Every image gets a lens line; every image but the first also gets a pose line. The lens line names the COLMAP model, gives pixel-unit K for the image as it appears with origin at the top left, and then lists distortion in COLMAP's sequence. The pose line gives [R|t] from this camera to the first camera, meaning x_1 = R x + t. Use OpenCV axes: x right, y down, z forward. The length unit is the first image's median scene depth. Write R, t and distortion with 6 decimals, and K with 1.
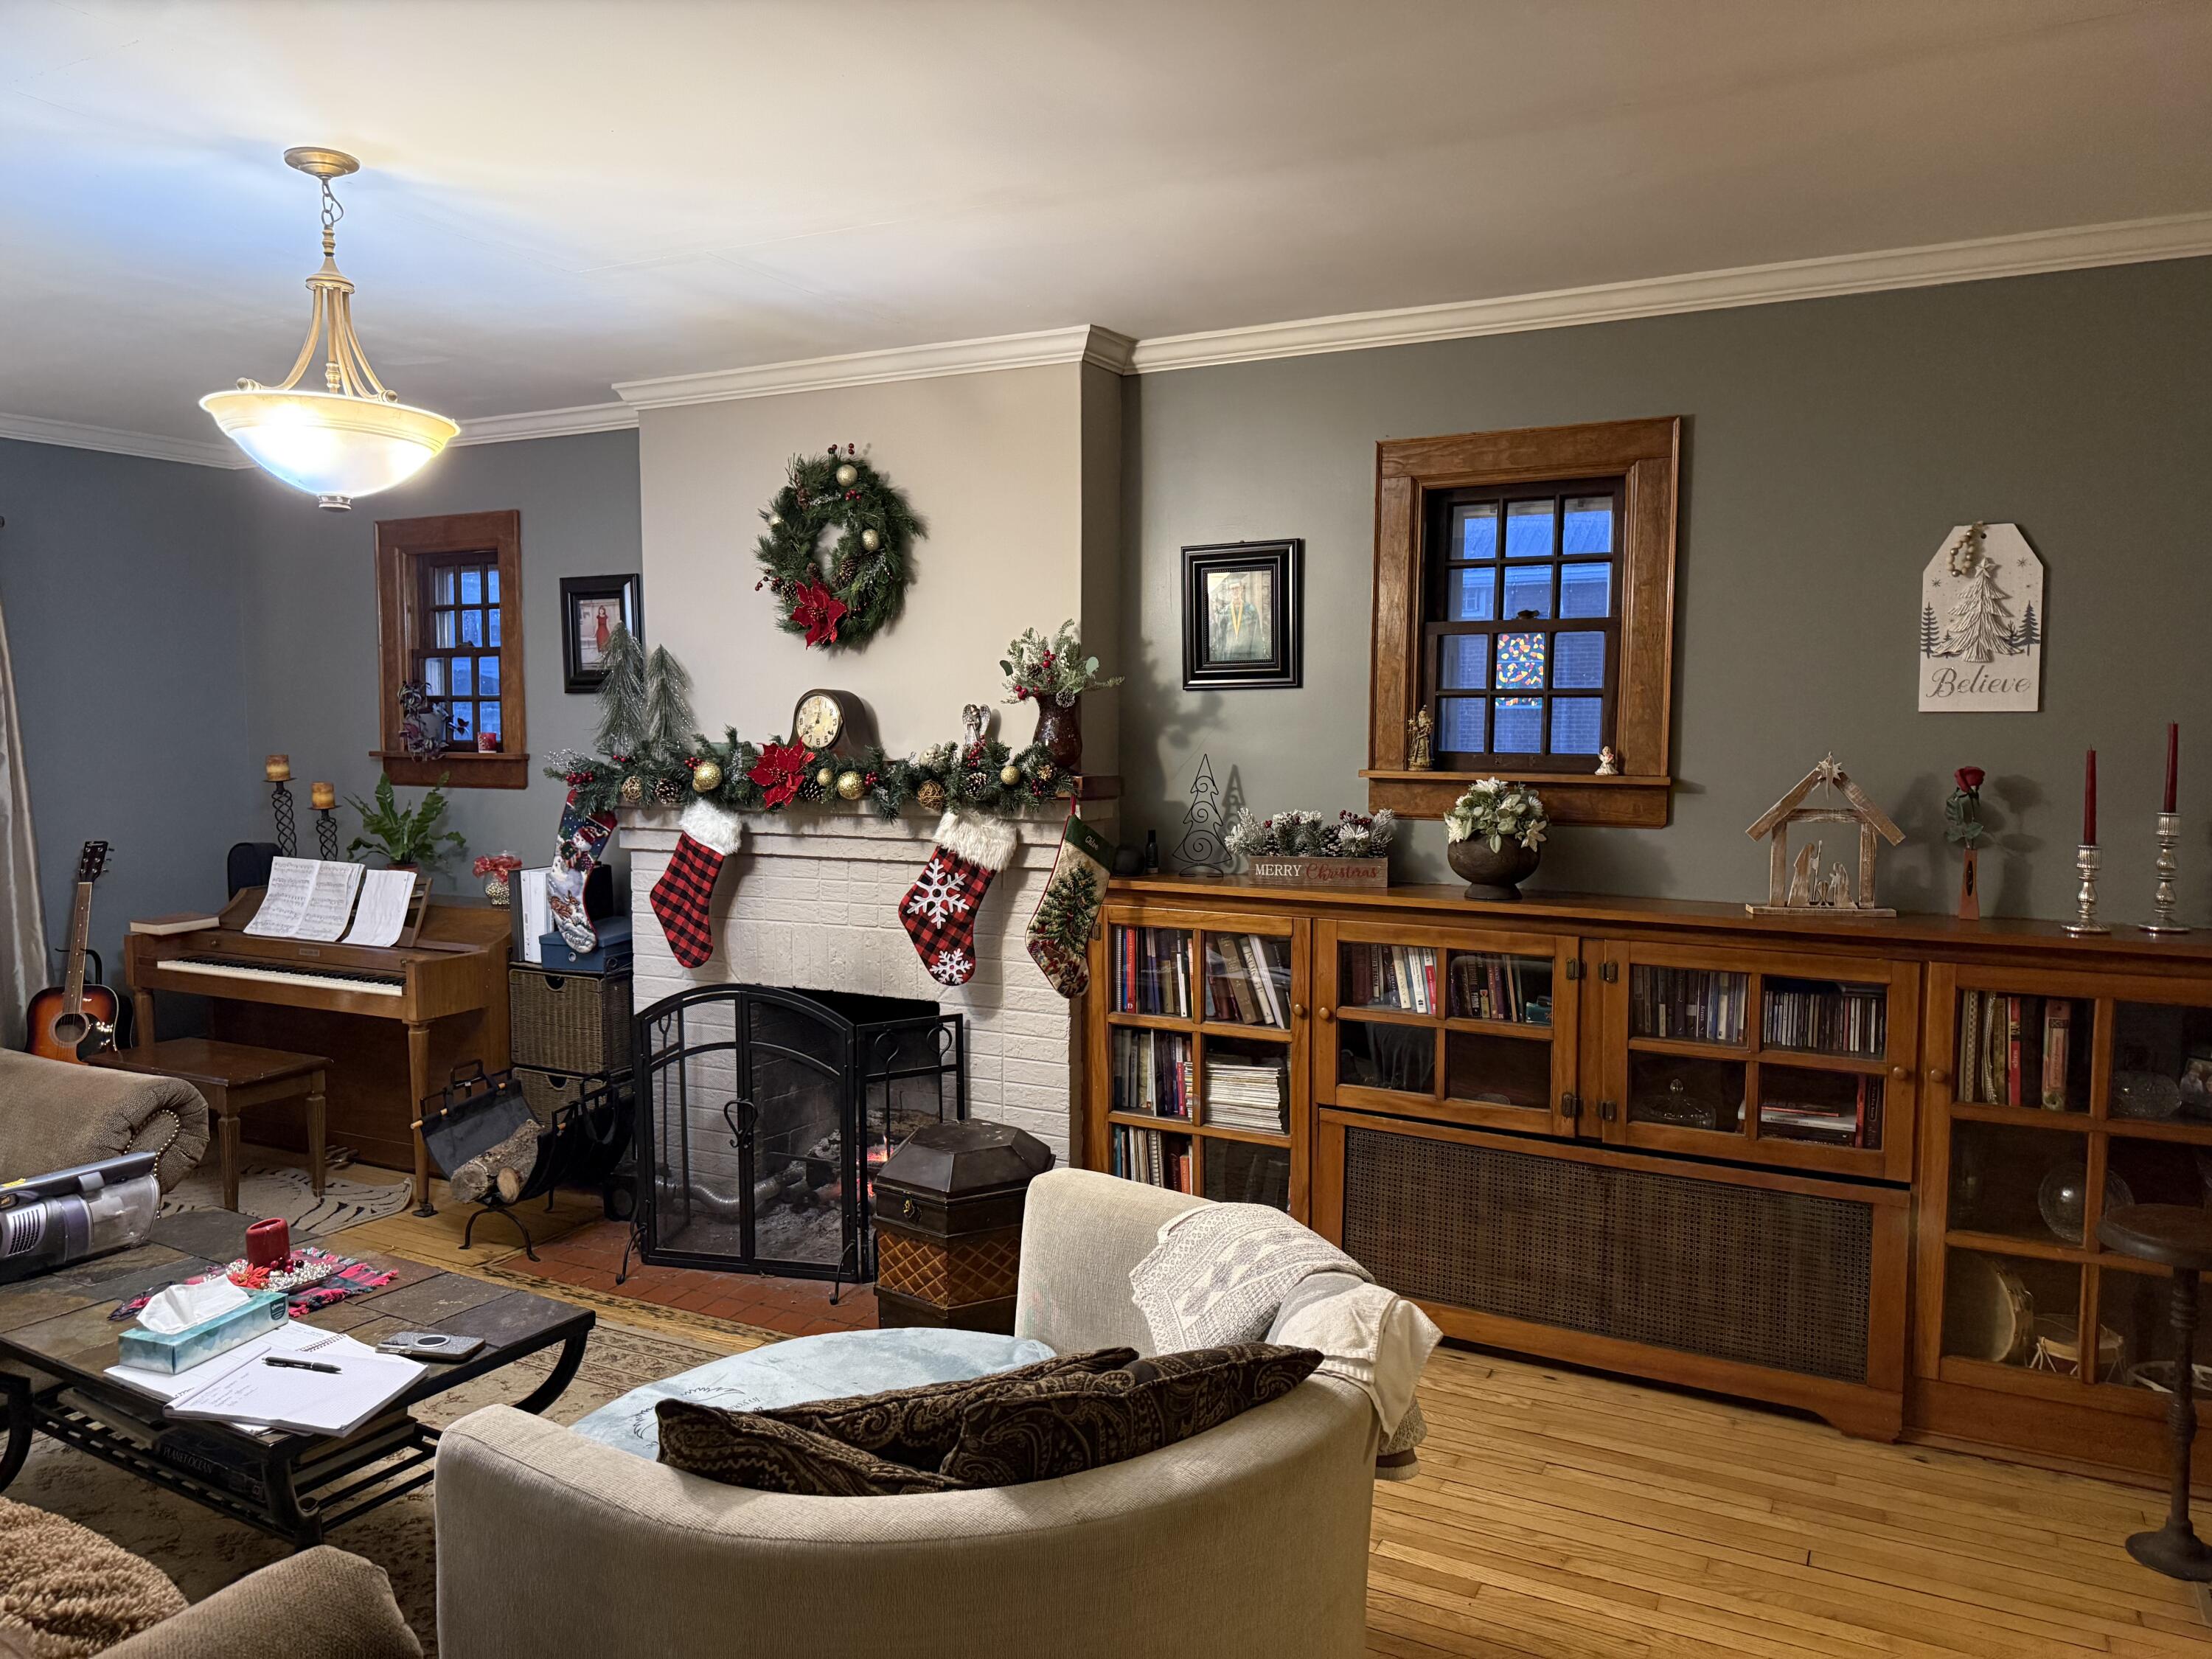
lens RADIAL K [[1570.9, 0, 1109.2], [0, 1570.9, 836.9], [0, 0, 1]] dist [0.032517, -0.014768]
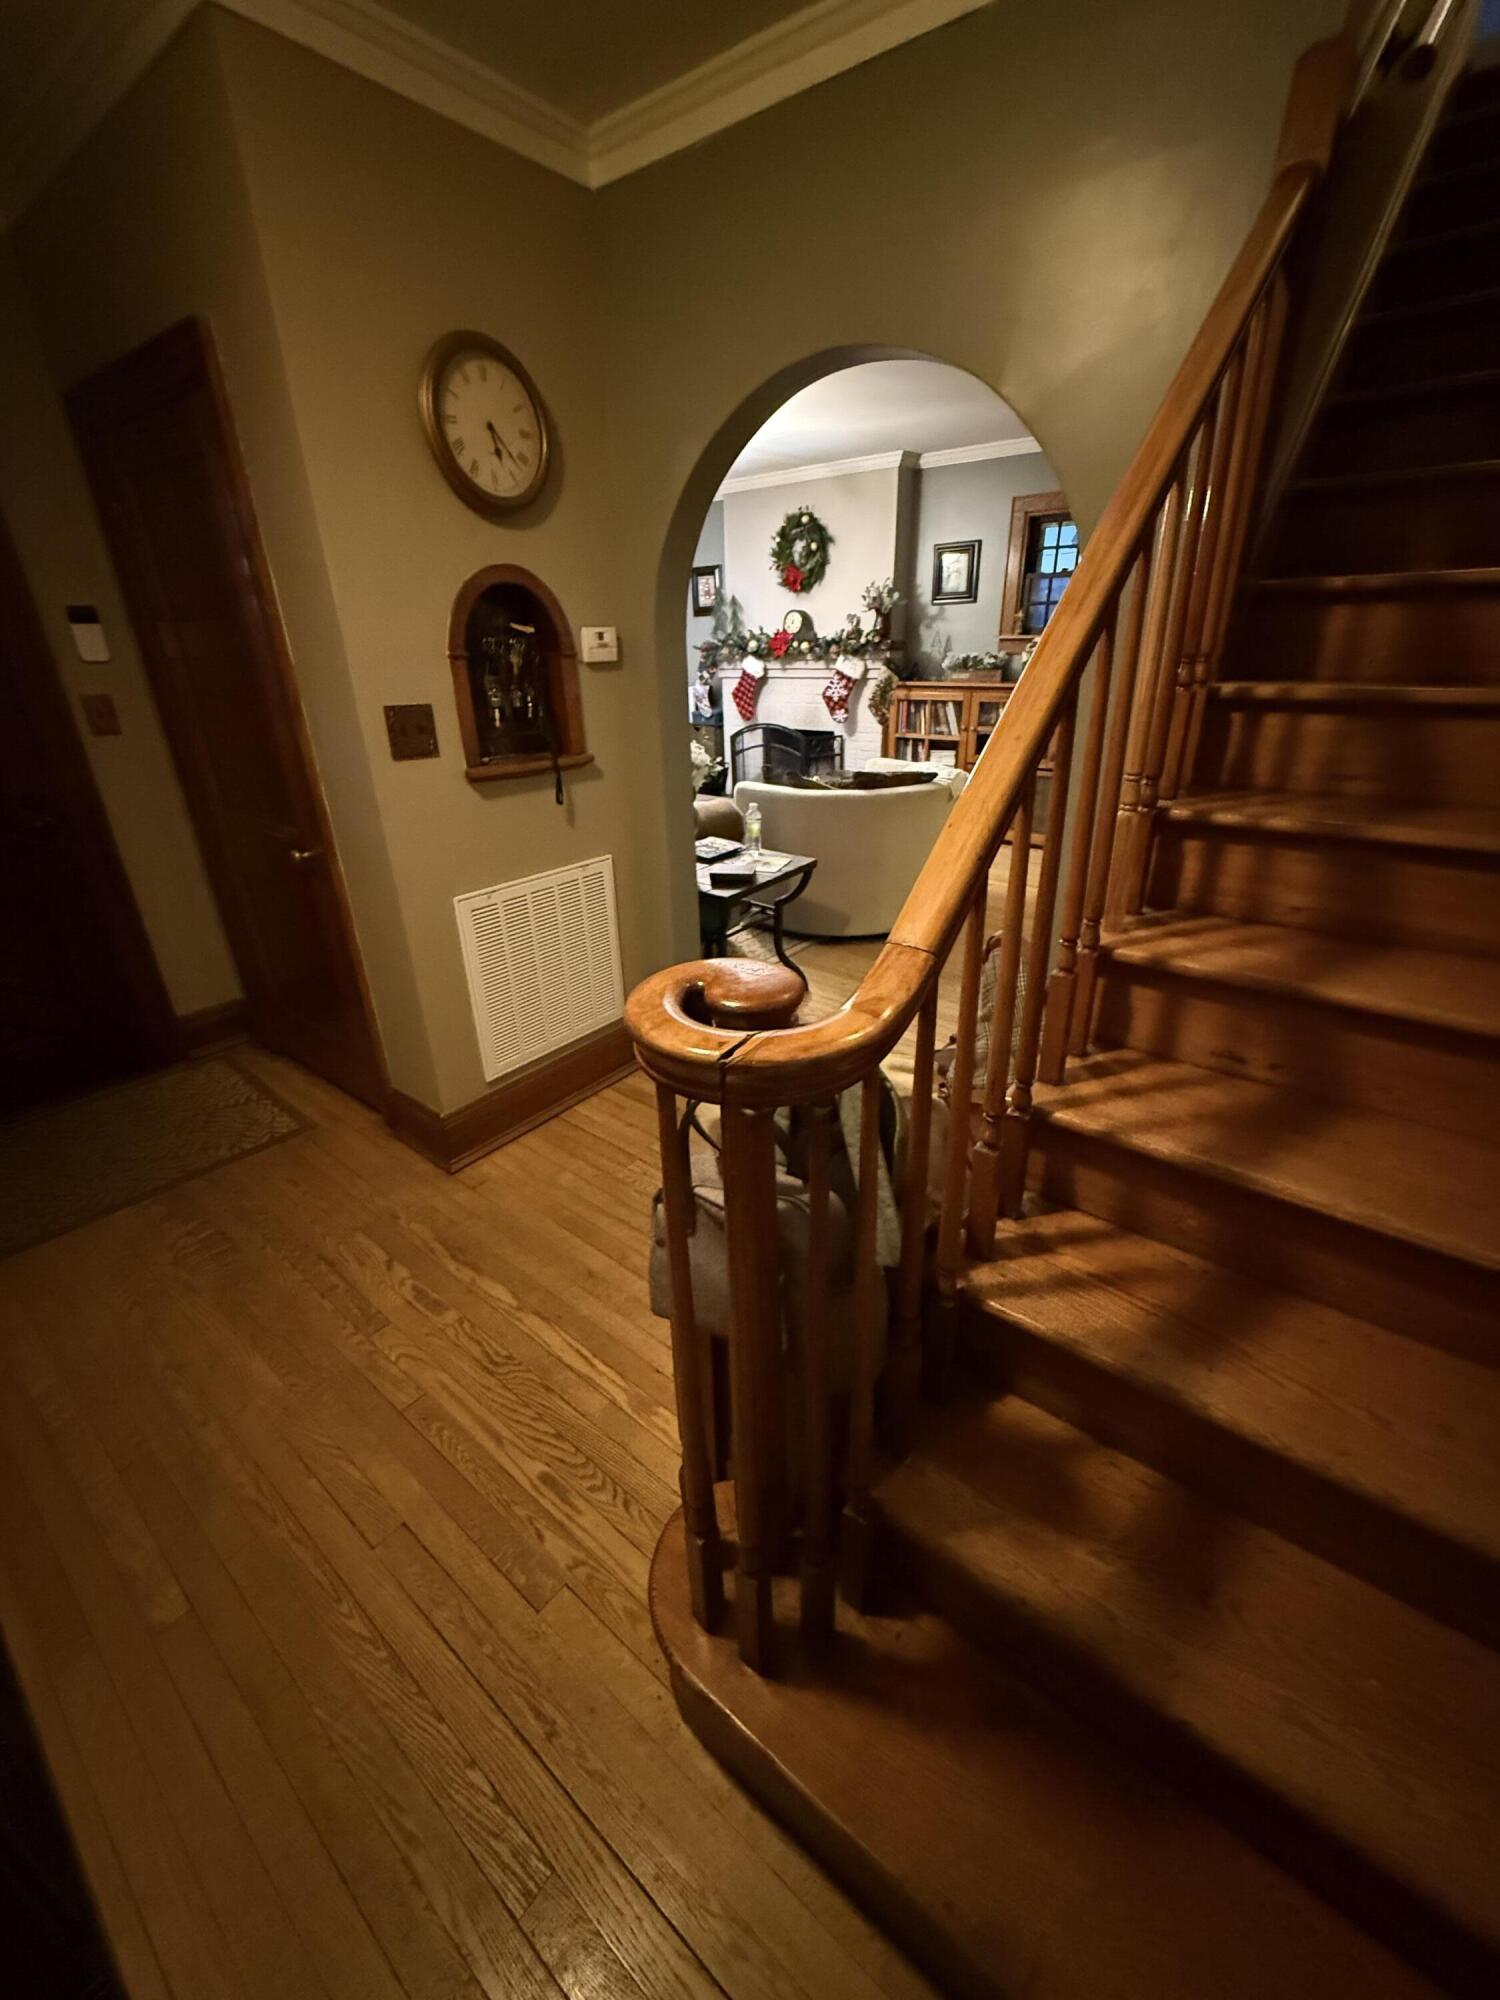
lens RADIAL K [[798.3, 0, 741.7], [0, 798.3, 998.7], [0, 0, 1]] dist [-0.000973, 0.000060]
pose [[0.982370, 0.053620, -0.179092, 0.010563], [0.010159, 0.941257, 0.337539, 0.073259], [0.186670, -0.333407, 0.924118, -0.521938]]
